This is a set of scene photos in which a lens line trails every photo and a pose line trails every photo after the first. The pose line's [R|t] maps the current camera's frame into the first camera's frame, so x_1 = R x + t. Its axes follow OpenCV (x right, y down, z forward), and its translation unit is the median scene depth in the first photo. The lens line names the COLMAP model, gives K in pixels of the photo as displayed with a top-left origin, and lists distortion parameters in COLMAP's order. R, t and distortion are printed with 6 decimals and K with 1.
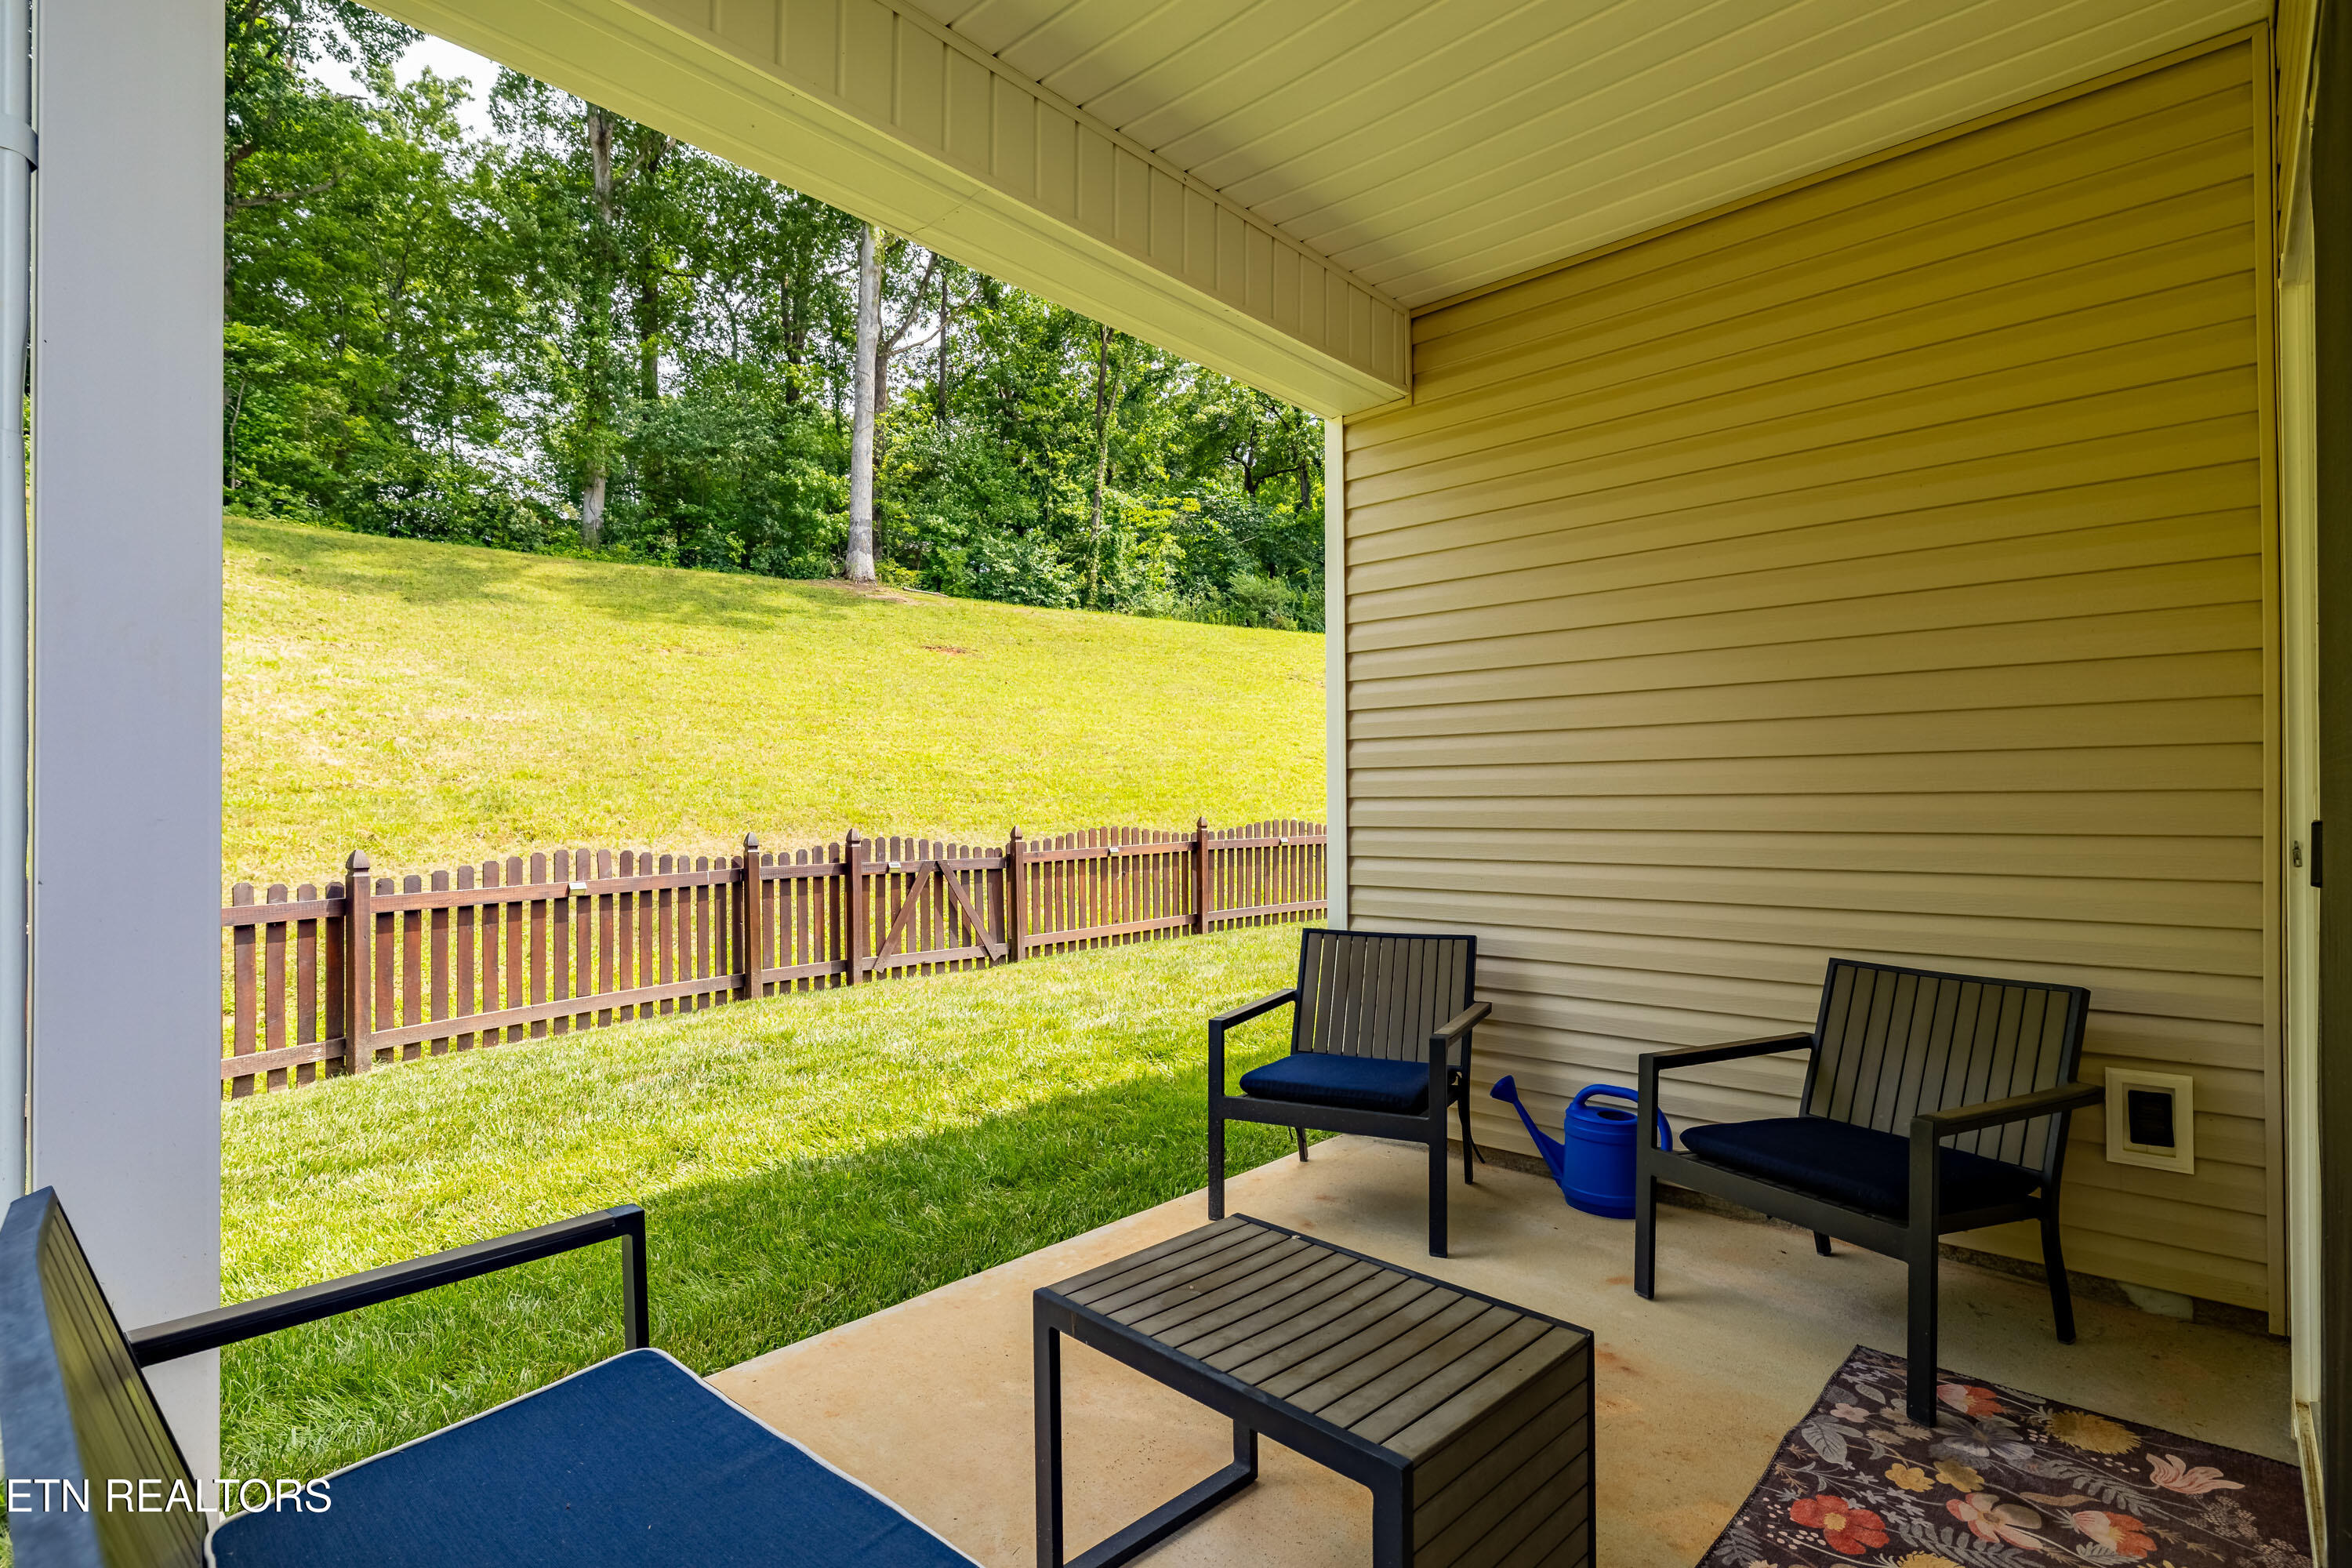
lens RADIAL K [[1132.5, 0, 1169.9], [0, 1132.5, 799.7], [0, 0, 1]] dist [-0.011852, 0.001098]
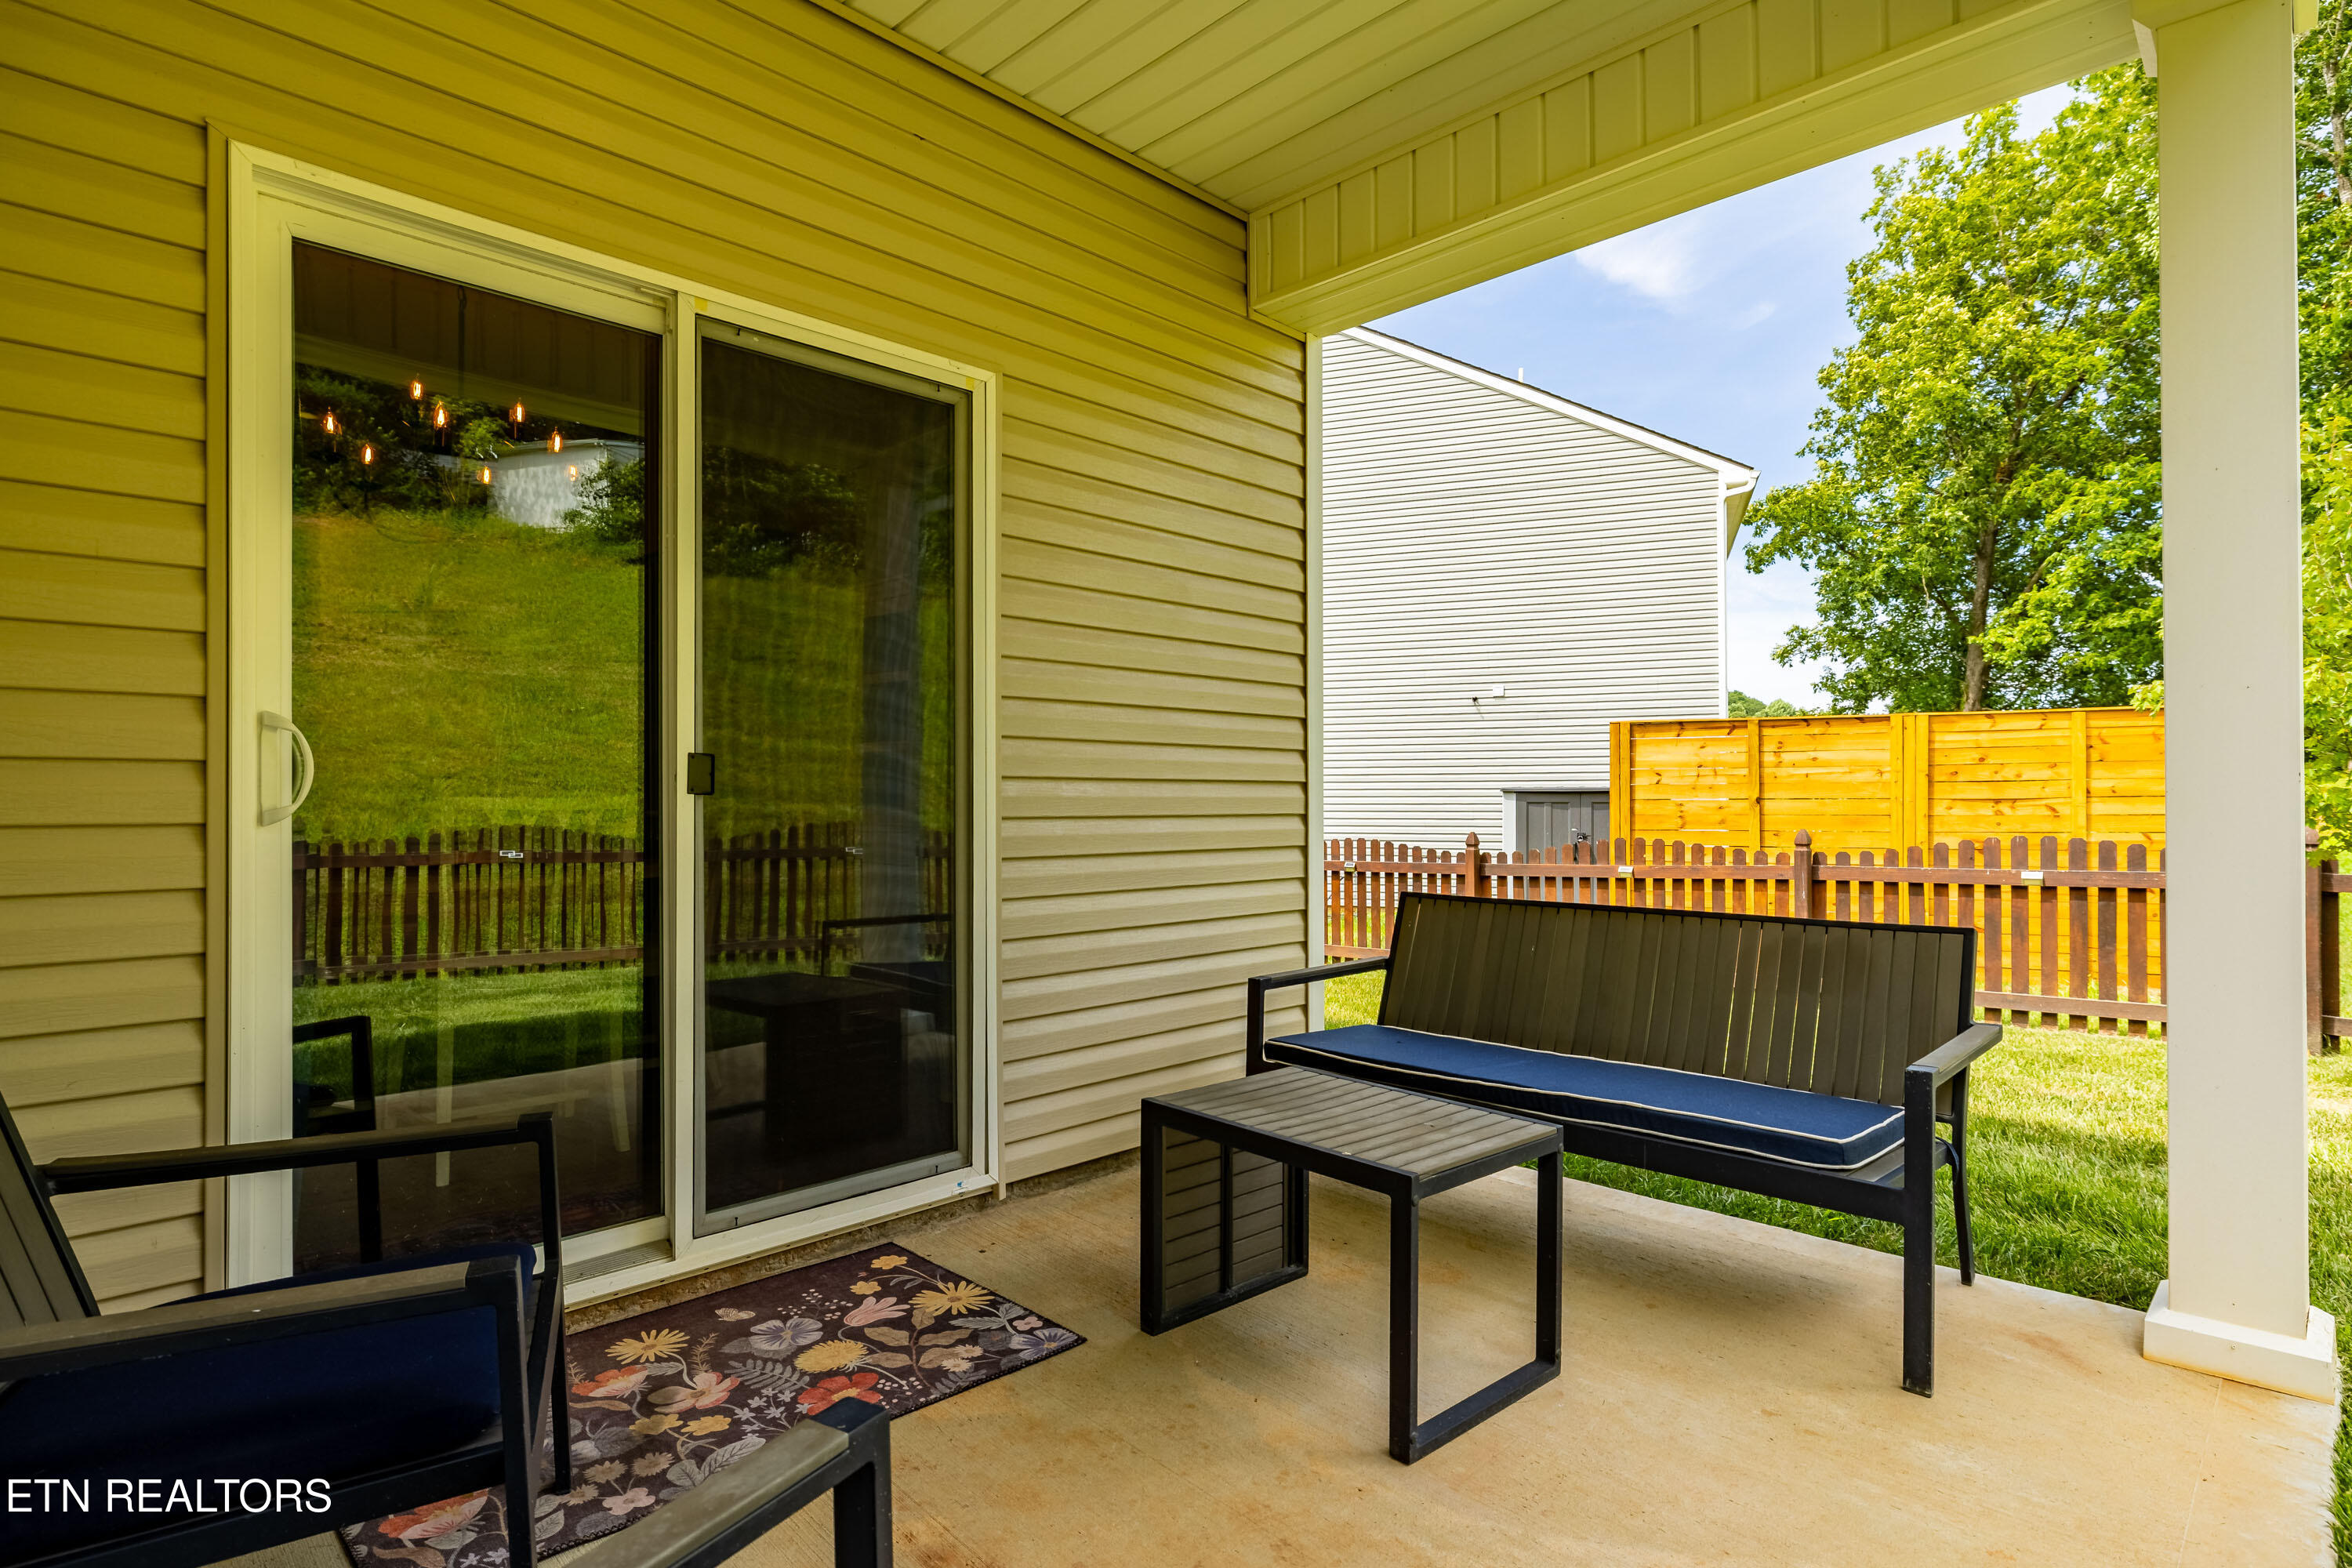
lens RADIAL K [[1234.0, 0, 1181.9], [0, 1234.0, 787.1], [0, 0, 1]] dist [0.005744, 0.001442]
pose [[-0.999233, 0.004046, 0.038946, 0.043013], [0.003549, 0.999911, -0.012827, 0.014668], [-0.038995, -0.012679, -0.999159, 0.425226]]
